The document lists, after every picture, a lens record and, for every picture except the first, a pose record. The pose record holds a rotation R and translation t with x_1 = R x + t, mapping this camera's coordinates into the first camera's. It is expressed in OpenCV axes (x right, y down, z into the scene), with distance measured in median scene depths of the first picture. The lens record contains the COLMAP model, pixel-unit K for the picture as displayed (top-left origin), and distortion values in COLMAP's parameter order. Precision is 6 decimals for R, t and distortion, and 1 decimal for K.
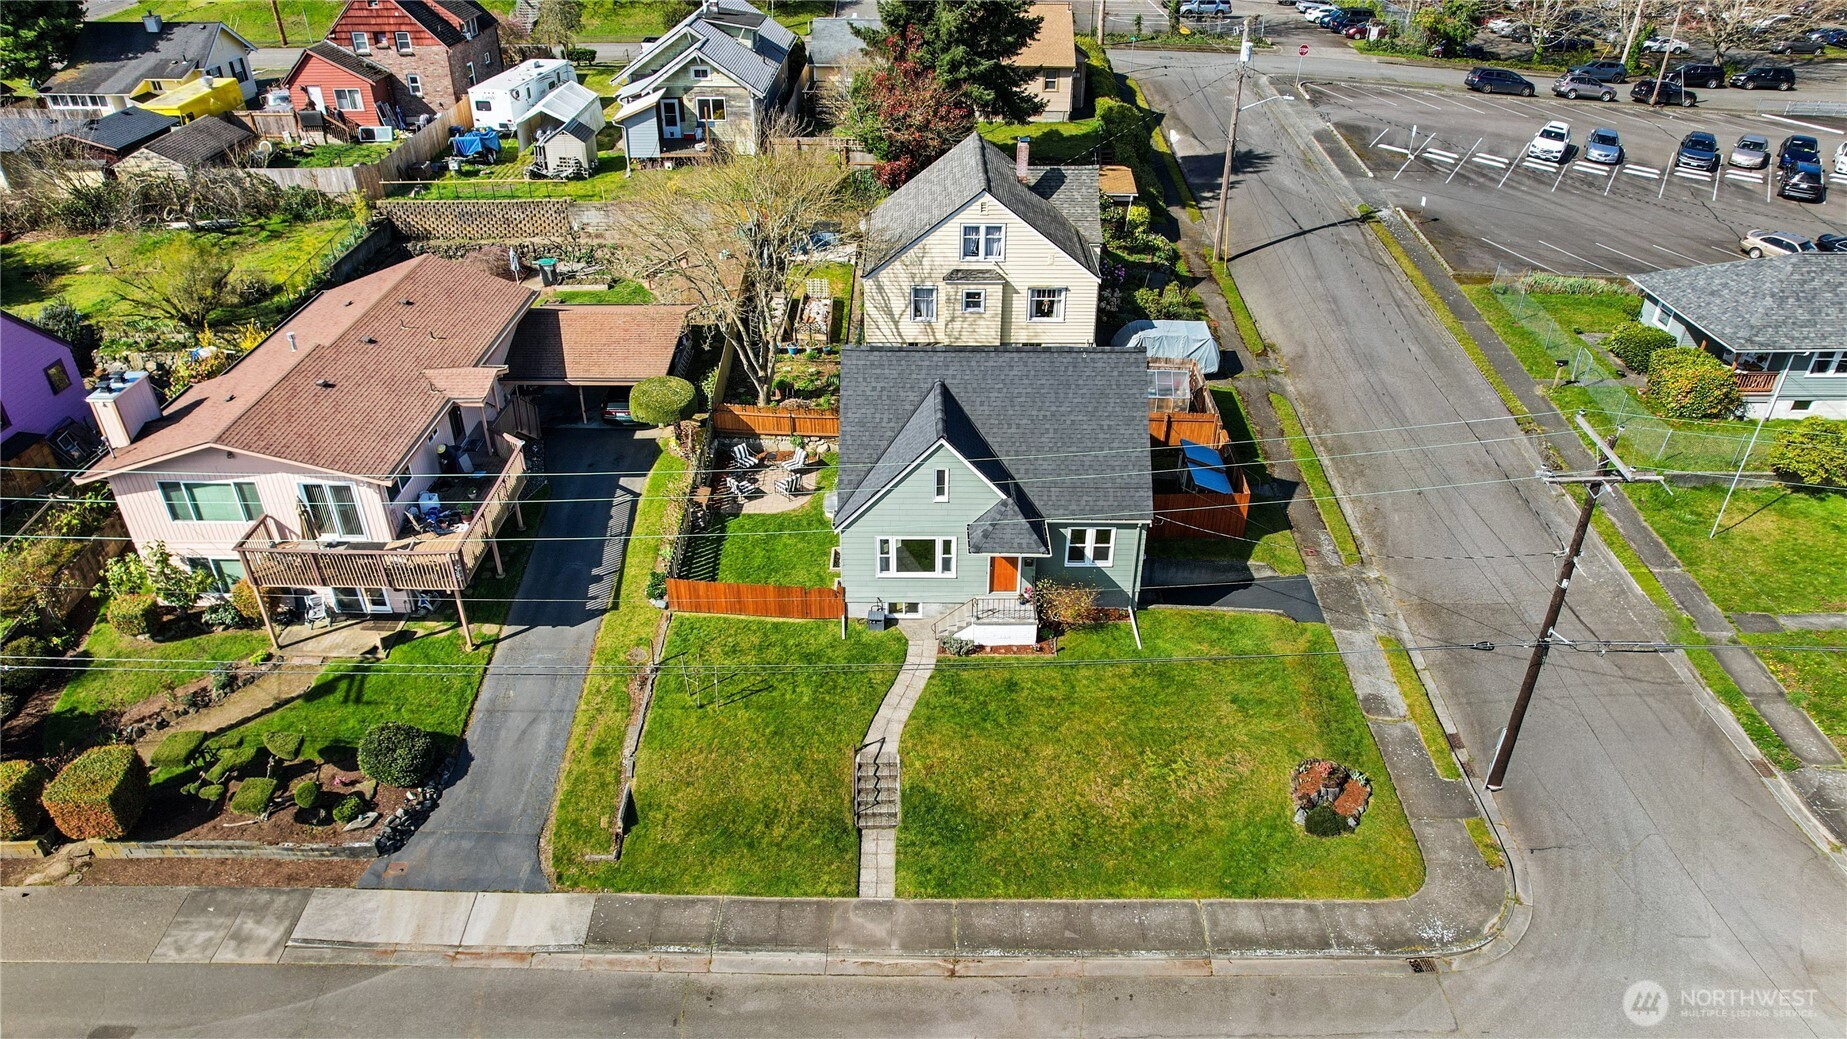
lens RADIAL K [[1199.3, 0, 923.5], [0, 1199.3, 519.5], [0, 0, 1]] dist [0.008793, 0.003408]
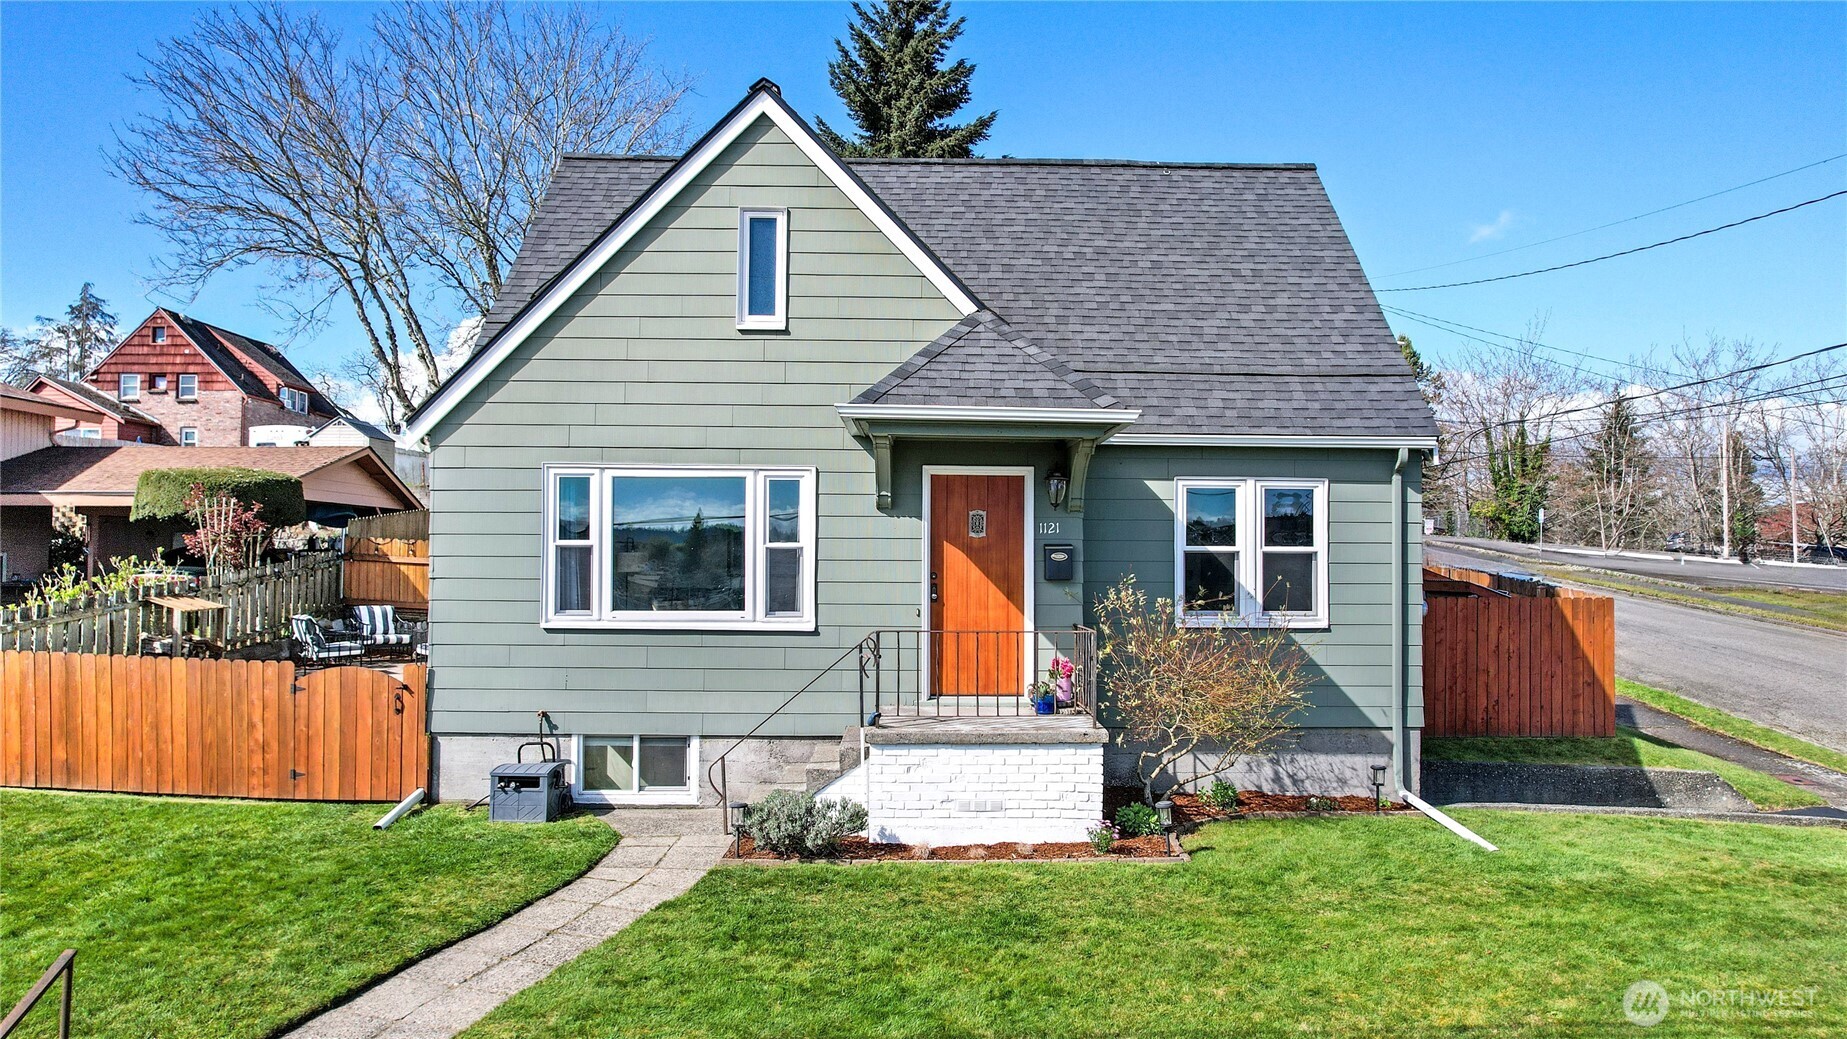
lens RADIAL K [[1240.5, 0, 958.9], [0, 1240.5, 542.9], [0, 0, 1]] dist [-0.028225, 0.003431]
pose [[0.999634, 0.001253, 0.027041, 0.054100], [0.013515, 0.842421, -0.538650, 0.194049], [-0.023455, 0.538818, 0.842096, 0.730197]]
